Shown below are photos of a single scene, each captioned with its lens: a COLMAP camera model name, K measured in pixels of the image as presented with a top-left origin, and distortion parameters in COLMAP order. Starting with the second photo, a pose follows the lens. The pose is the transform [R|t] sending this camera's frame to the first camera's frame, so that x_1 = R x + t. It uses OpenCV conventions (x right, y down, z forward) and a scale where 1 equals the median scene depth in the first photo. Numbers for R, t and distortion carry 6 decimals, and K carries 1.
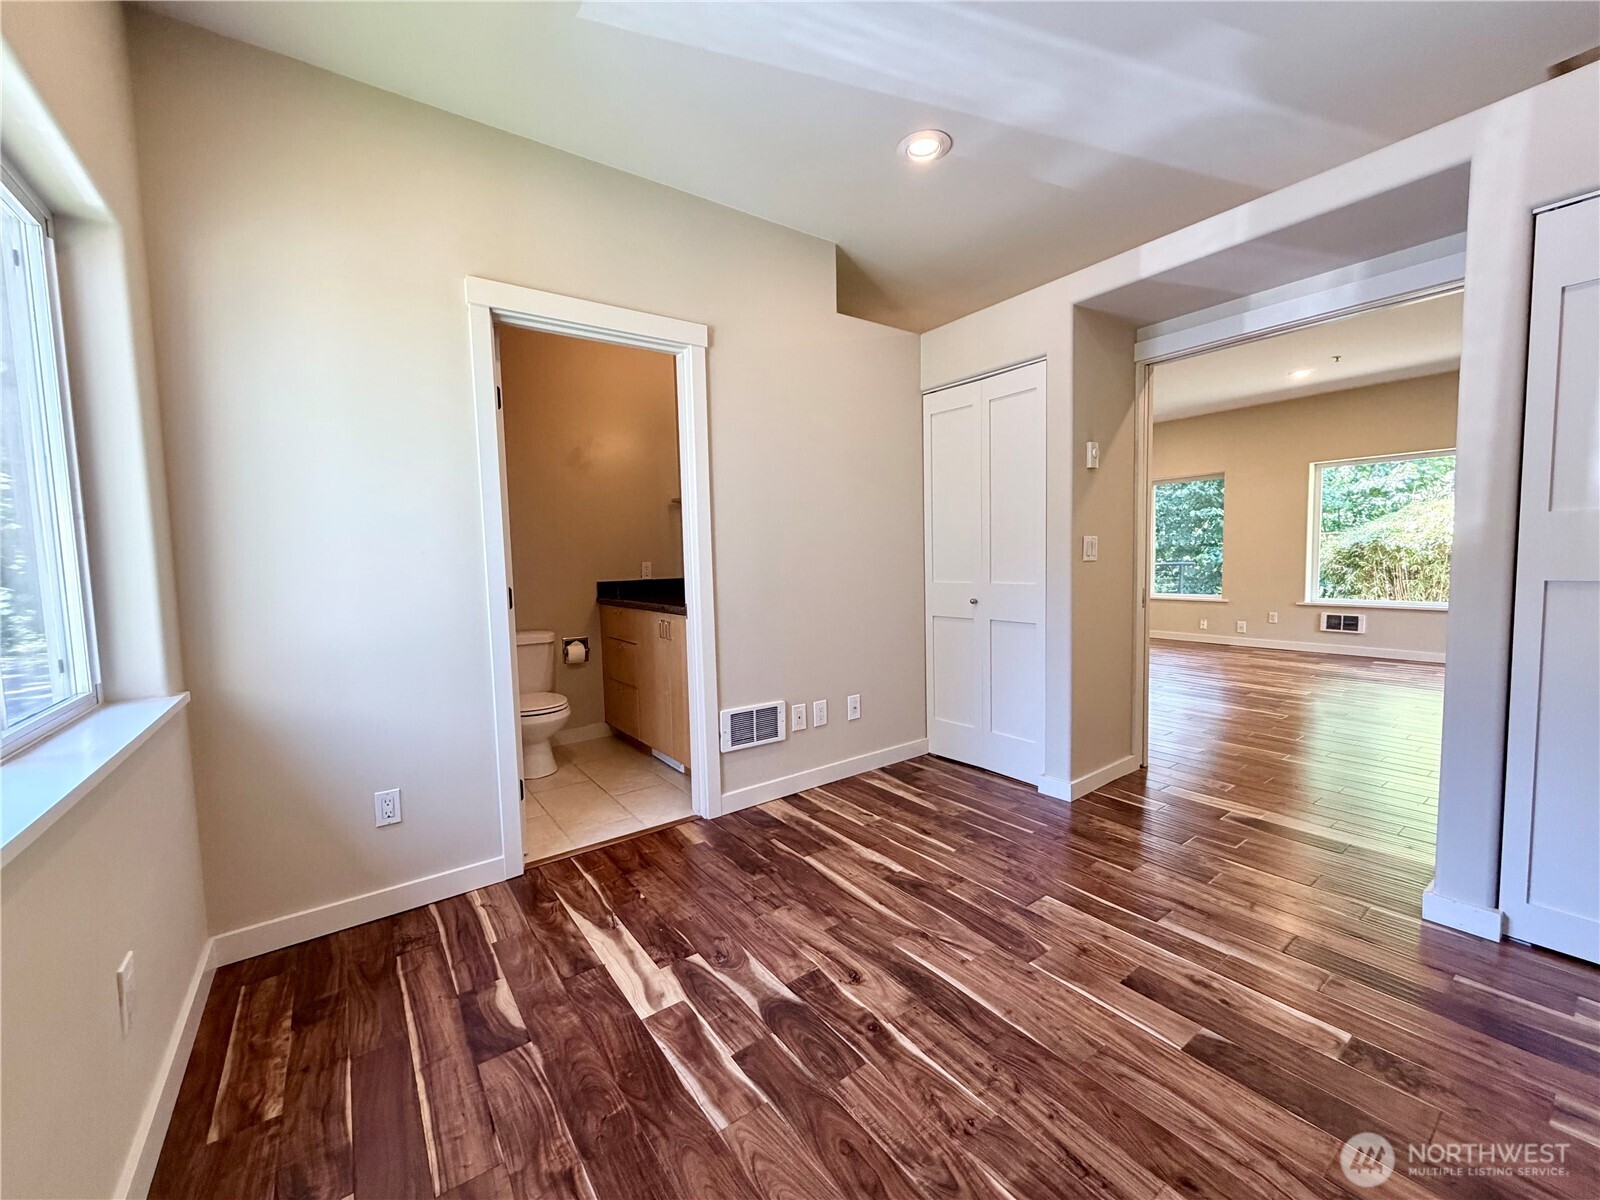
lens RADIAL K [[635.0, 0, 800.0], [0, 635.0, 600.0], [0, 0, 1]] dist [0.000553, -0.000178]
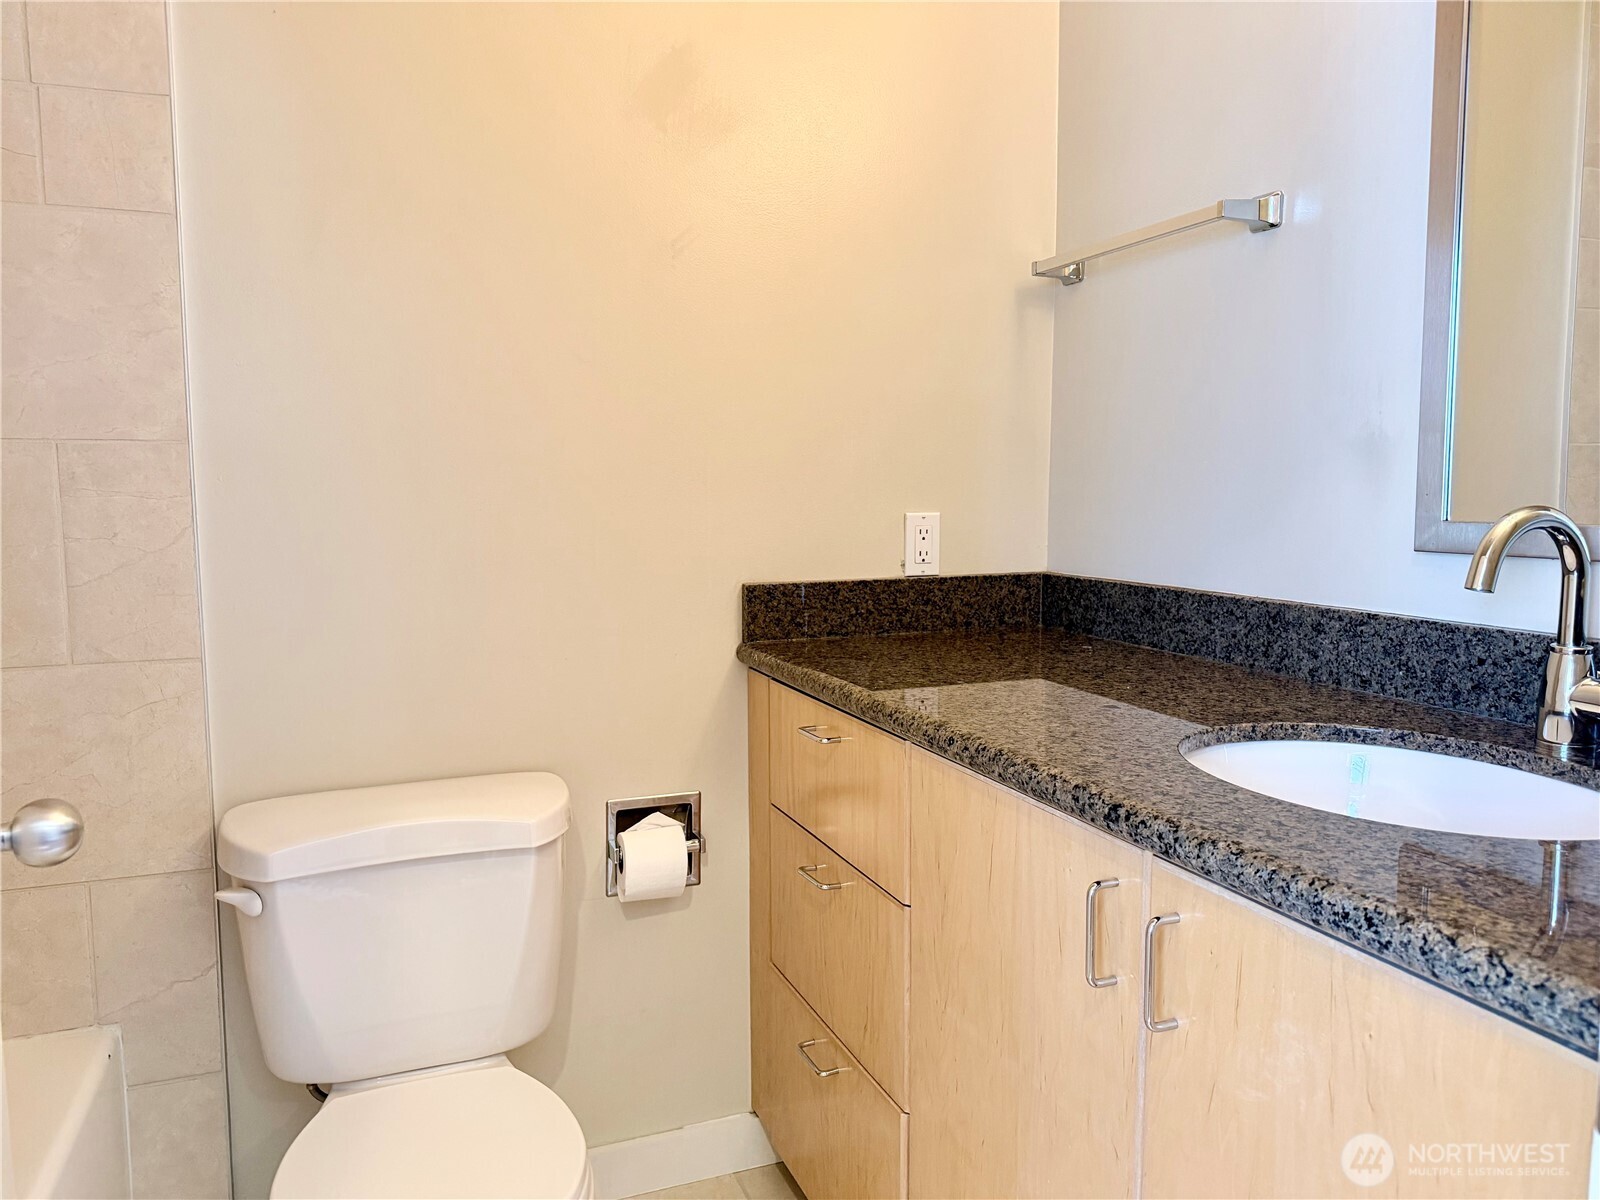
lens RADIAL K [[1105.4, 0, 790.5], [0, 1105.4, 604.5], [0, 0, 1]] dist [0.126410, -0.193553]
pose [[0.967163, 0.037044, -0.251441, -0.337813], [-0.033998, 0.999287, 0.016447, -0.052272], [0.251871, -0.007359, 0.967733, 1.027853]]
